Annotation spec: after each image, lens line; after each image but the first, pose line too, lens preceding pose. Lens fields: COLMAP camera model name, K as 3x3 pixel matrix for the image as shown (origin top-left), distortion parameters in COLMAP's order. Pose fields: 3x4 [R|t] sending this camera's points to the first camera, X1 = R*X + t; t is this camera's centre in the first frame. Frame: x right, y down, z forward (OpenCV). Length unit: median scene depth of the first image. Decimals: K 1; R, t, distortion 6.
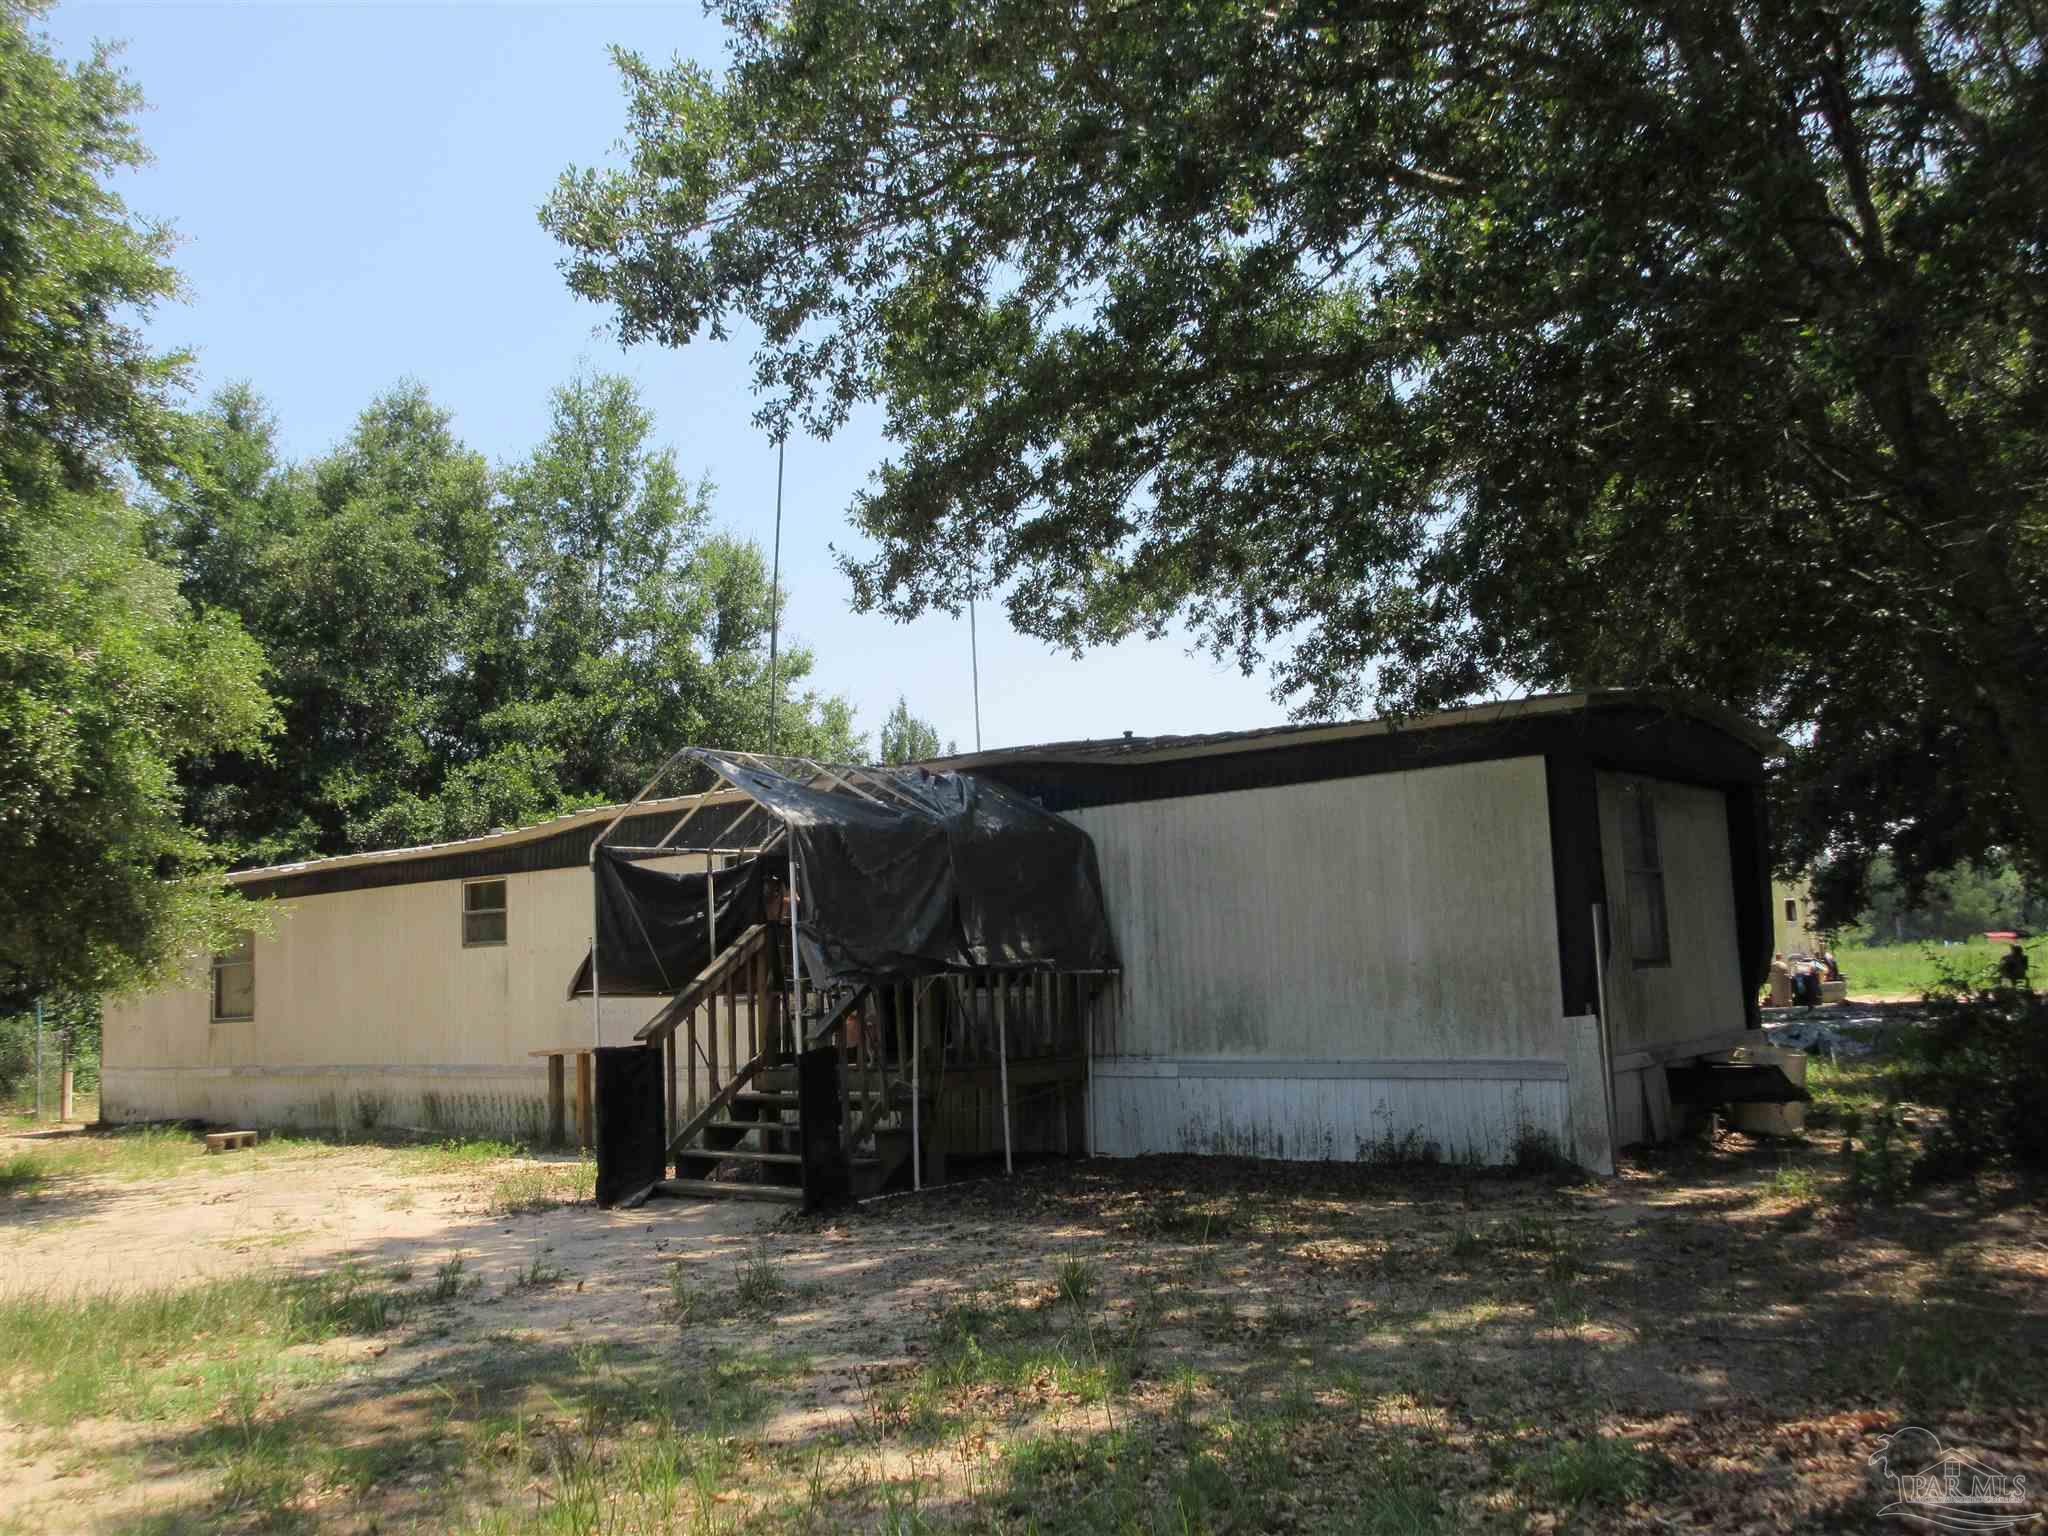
lens RADIAL K [[1811.3, 0, 1024.0], [0, 1811.3, 768.0], [0, 0, 1]] dist [0.008758, 0.004302]
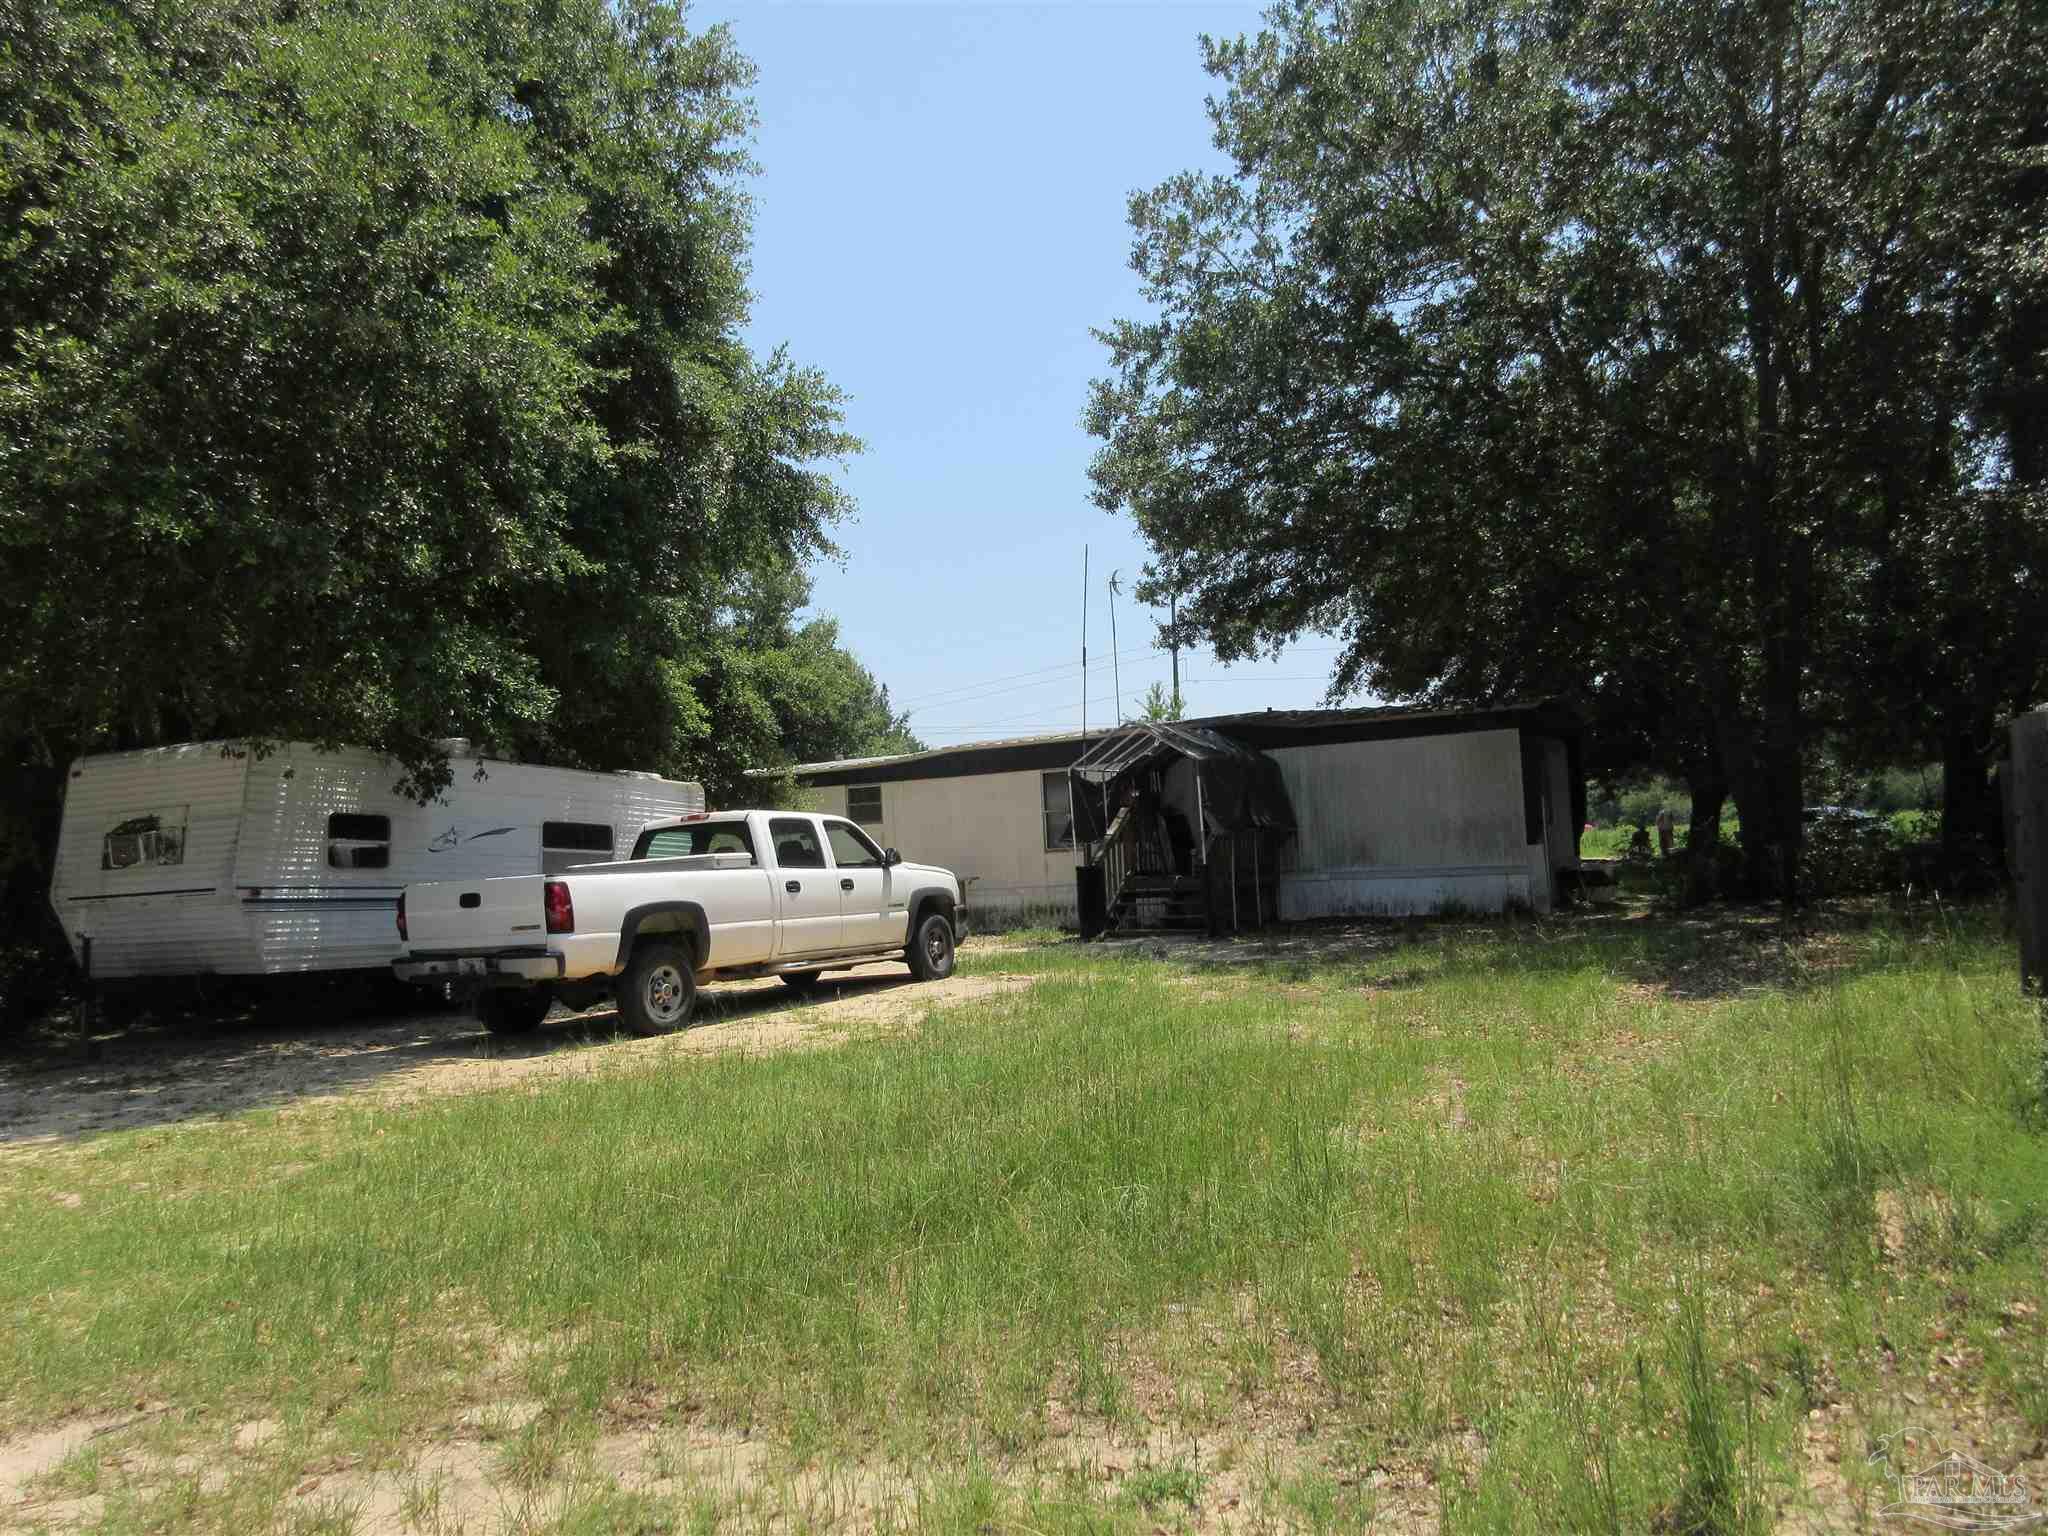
lens RADIAL K [[1546.6, 0, 1024.0], [0, 1546.6, 768.0], [0, 0, 1]] dist [0.005191, 0.005808]
pose [[0.987567, 0.000790, 0.157196, -0.522072], [-0.008393, 0.998826, 0.047708, -0.037142], [-0.156973, -0.048434, 0.986414, -0.663264]]
